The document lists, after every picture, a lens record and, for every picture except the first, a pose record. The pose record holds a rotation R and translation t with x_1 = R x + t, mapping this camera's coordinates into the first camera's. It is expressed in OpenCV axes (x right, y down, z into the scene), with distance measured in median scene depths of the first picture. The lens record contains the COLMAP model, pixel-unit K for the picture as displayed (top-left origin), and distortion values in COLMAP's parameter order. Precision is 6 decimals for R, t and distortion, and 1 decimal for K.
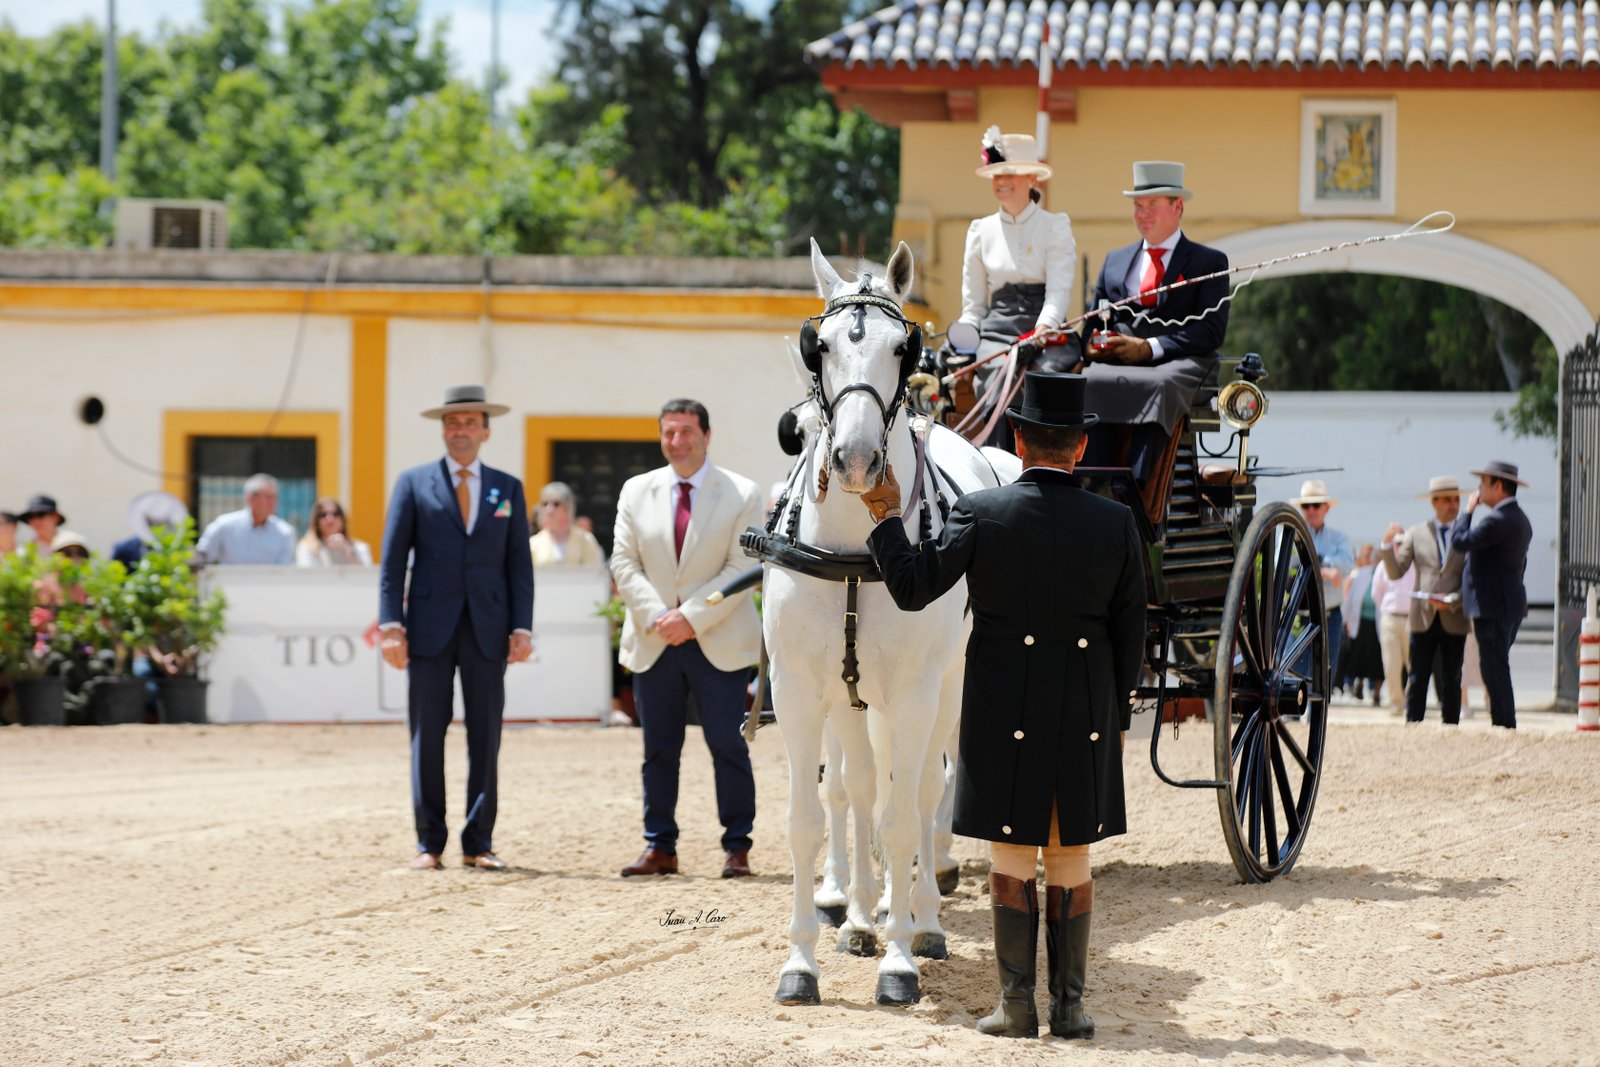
lens RADIAL K [[4358.7, 0, 800.0], [0, 4358.7, 533.5], [0, 0, 1]] dist [-0.048722, -0.168111]
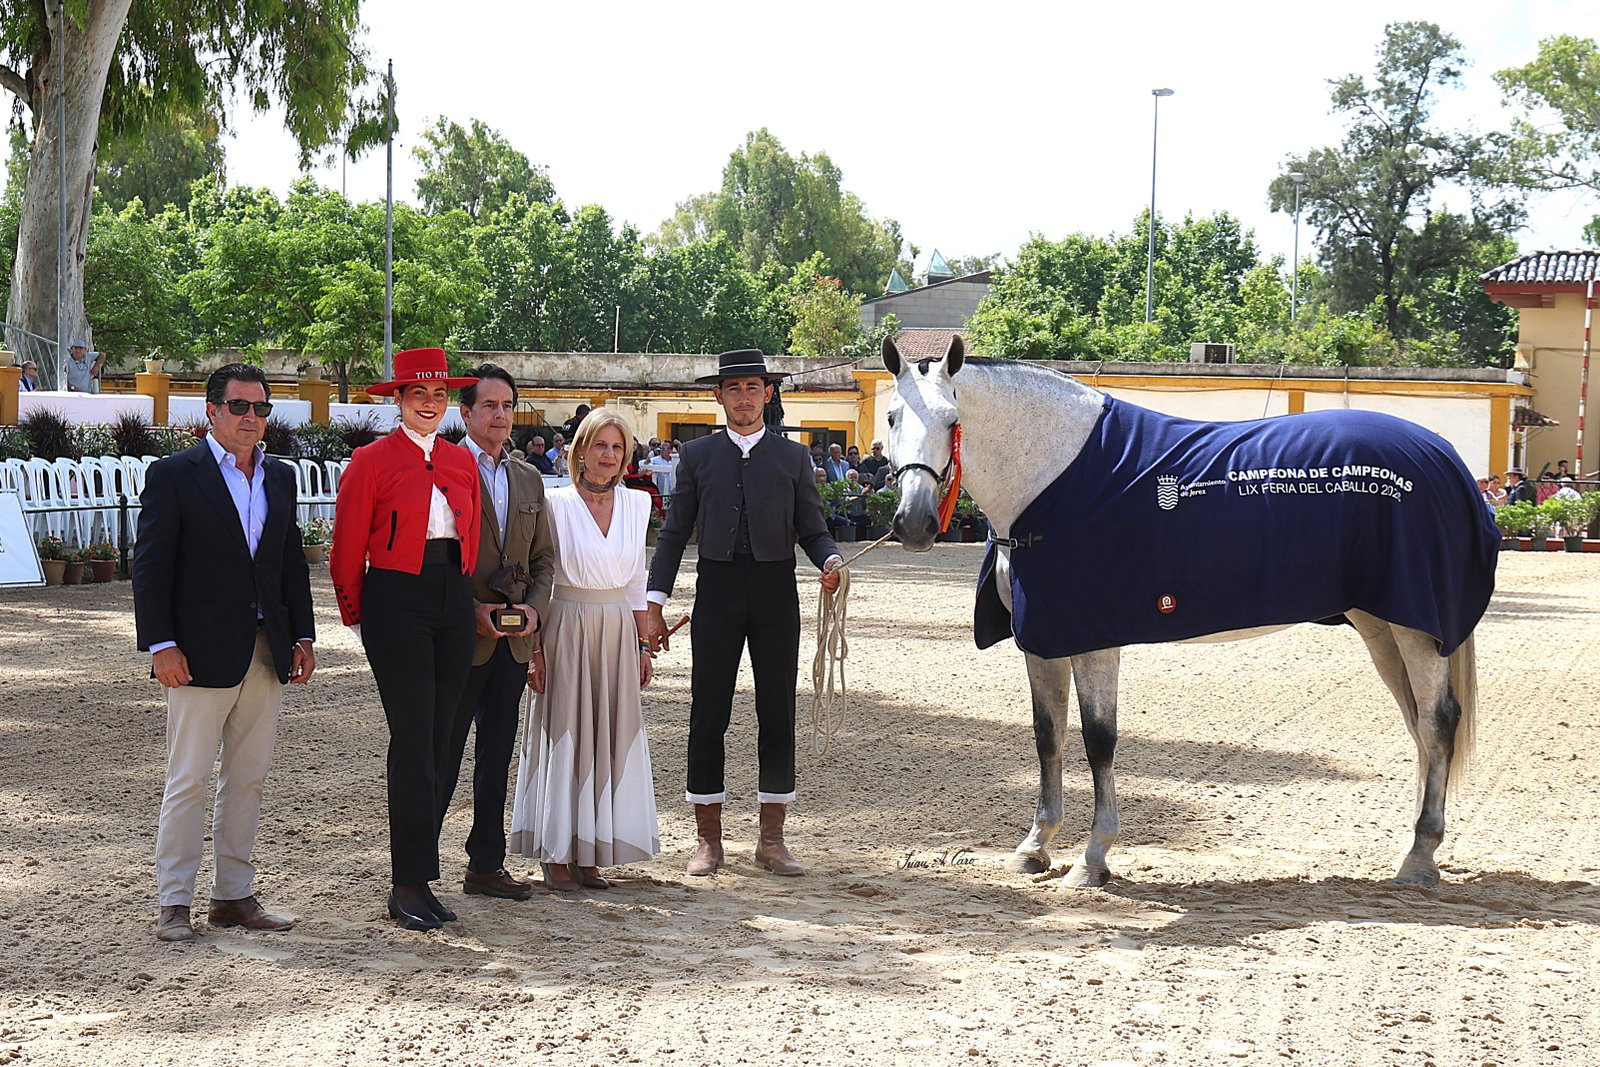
lens RADIAL K [[2986.7, 0, 798.3], [0, 2986.7, 455.3], [0, 0, 1]] dist [0.227615, -0.067606]
pose [[0.987162, 0.010212, -0.159397, -0.092062], [-0.011472, 0.999910, -0.006991, 0.000633], [0.159311, 0.008730, 0.987190, -0.615654]]
